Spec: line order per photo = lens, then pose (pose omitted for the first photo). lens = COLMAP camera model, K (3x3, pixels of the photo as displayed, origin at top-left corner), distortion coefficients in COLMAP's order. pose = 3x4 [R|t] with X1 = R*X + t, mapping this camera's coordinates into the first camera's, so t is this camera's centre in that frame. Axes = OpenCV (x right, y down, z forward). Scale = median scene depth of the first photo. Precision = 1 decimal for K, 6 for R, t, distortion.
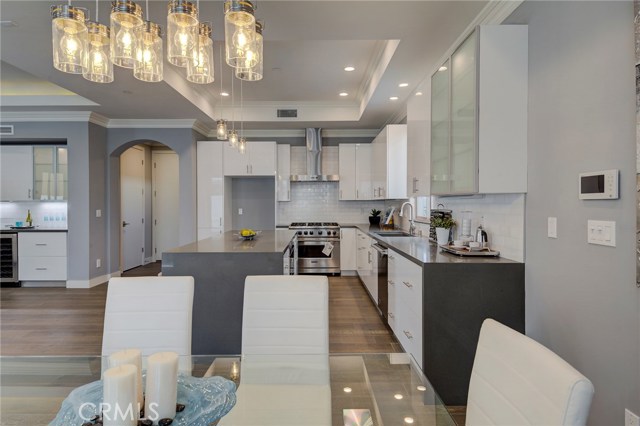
lens RADIAL K [[361.6, 0, 314.9], [0, 361.6, 207.5], [0, 0, 1]] dist [0.013383, -0.009316]
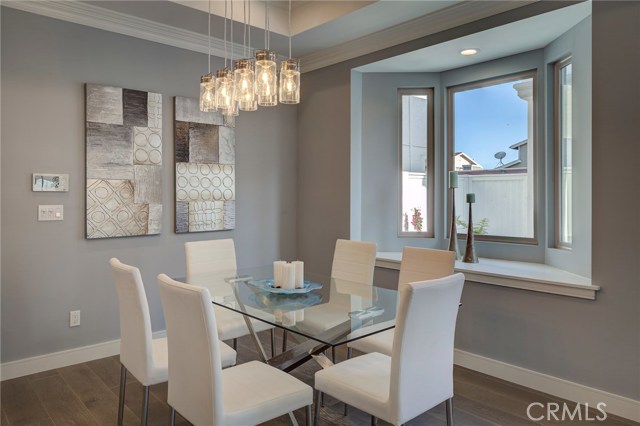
lens RADIAL K [[438.2, 0, 312.7], [0, 438.2, 195.9], [0, 0, 1]] dist [-0.010304, -0.001818]
pose [[-0.672213, -0.000953, 0.740357, -0.383058], [0.003876, 0.999981, 0.004806, -0.002410], [-0.740348, 0.006100, -0.672196, 0.402126]]
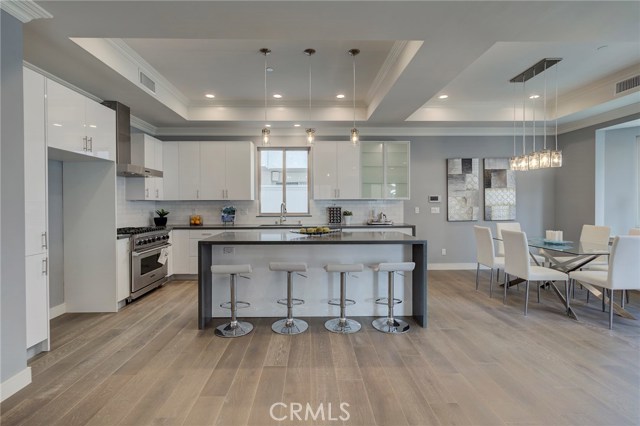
lens RADIAL K [[289.8, 0, 311.3], [0, 289.8, 207.5], [0, 0, 1]] dist [-0.005542, -0.000046]
pose [[-0.016841, -0.007793, 0.999828, -0.693095], [0.014279, 0.999866, 0.008033, -0.002739], [-0.999756, 0.014411, -0.016728, 0.691129]]
